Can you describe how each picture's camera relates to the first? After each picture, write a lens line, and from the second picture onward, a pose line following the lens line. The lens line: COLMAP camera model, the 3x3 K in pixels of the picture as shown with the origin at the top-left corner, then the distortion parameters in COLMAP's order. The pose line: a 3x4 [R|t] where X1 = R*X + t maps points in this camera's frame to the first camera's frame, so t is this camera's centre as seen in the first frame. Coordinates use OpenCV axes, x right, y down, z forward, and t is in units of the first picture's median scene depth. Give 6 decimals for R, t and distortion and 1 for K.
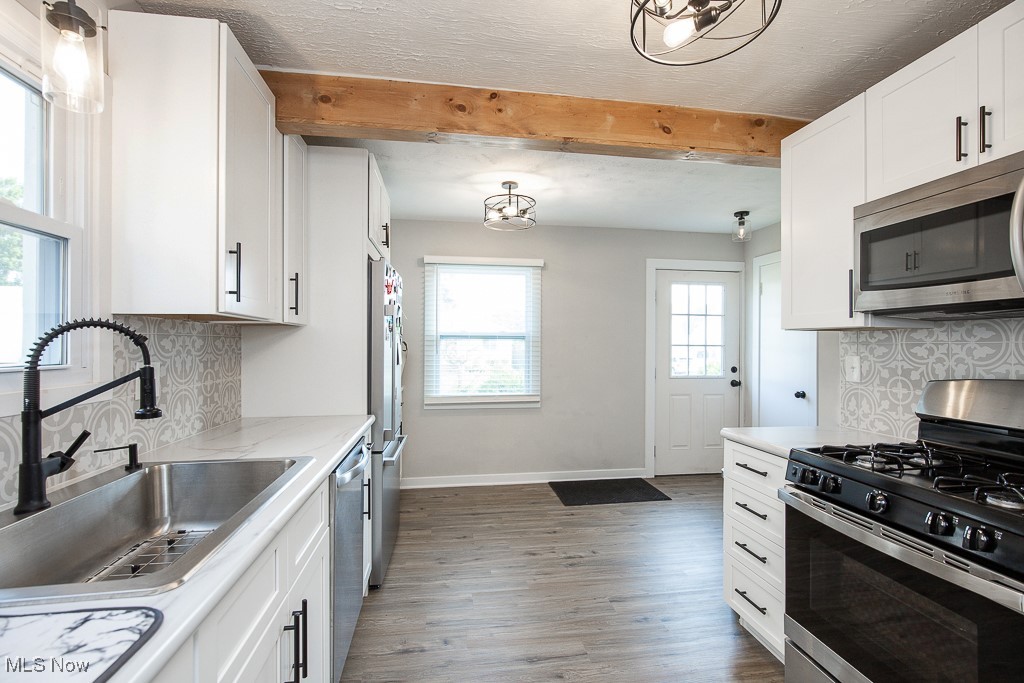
lens RADIAL K [[466.9, 0, 512.0], [0, 466.9, 341.5], [0, 0, 1]] dist [-0.000451, 0.000650]
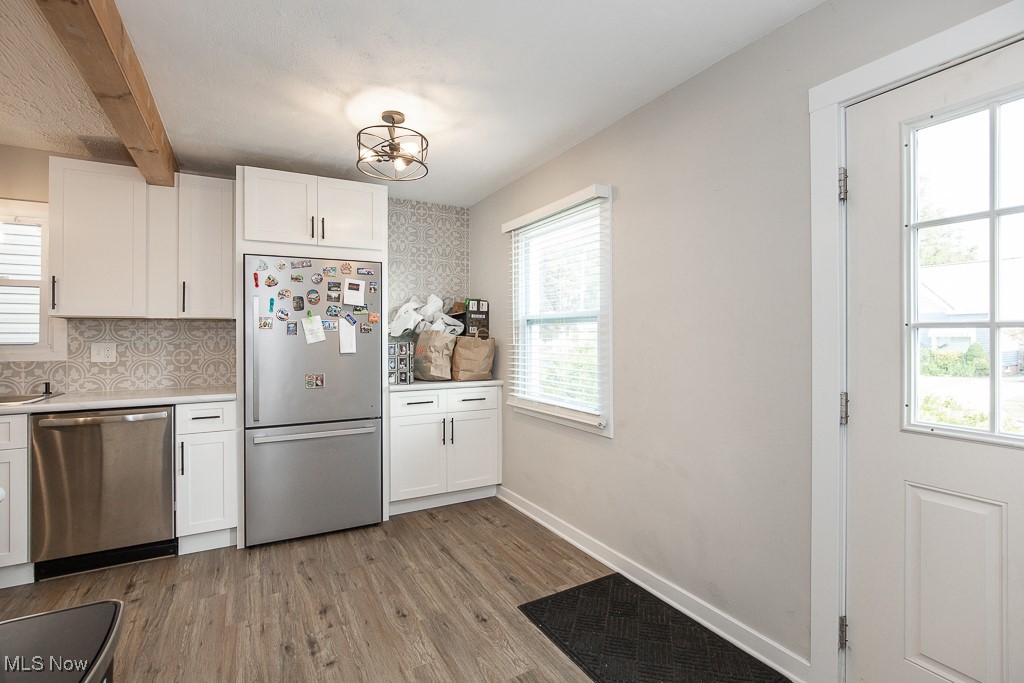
lens RADIAL K [[477.7, 0, 512.4], [0, 477.7, 331.2], [0, 0, 1]] dist [-0.008405, 0.000273]
pose [[0.349550, -0.013588, -0.936819, 0.871015], [0.012812, 0.999871, -0.009722, 0.019416], [0.936830, -0.008604, 0.349679, 1.025156]]
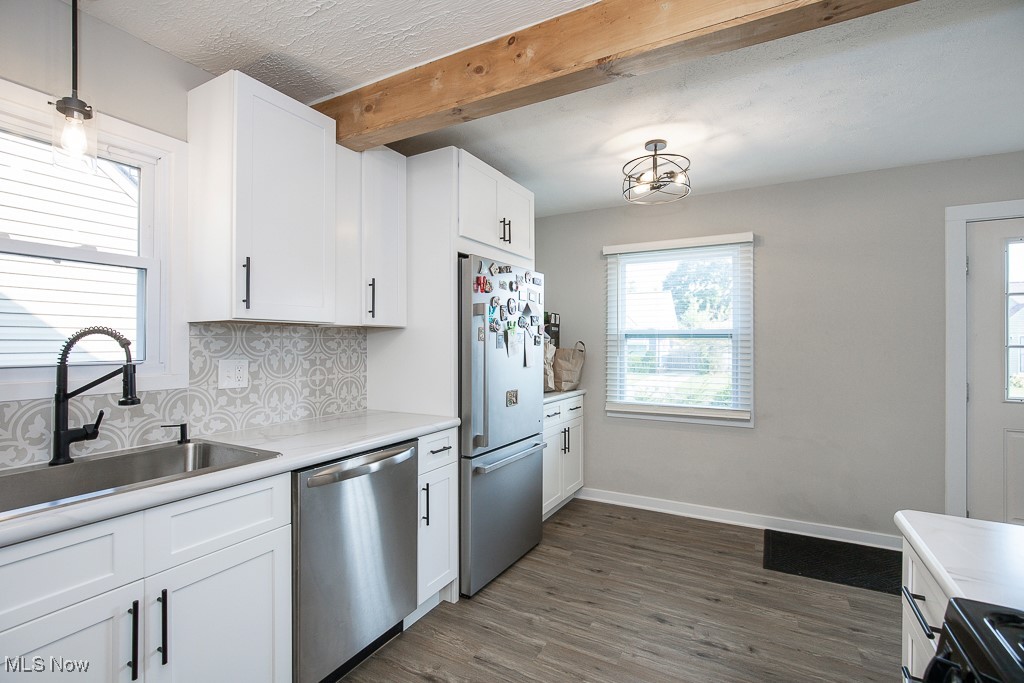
lens RADIAL K [[464.7, 0, 516.4], [0, 464.7, 337.7], [0, 0, 1]] dist [-0.011592, -0.000049]
pose [[0.795300, -0.006866, -0.606177, 0.318752], [0.003680, 0.999972, -0.006498, -0.002149], [0.606205, 0.002937, 0.795303, 0.256285]]
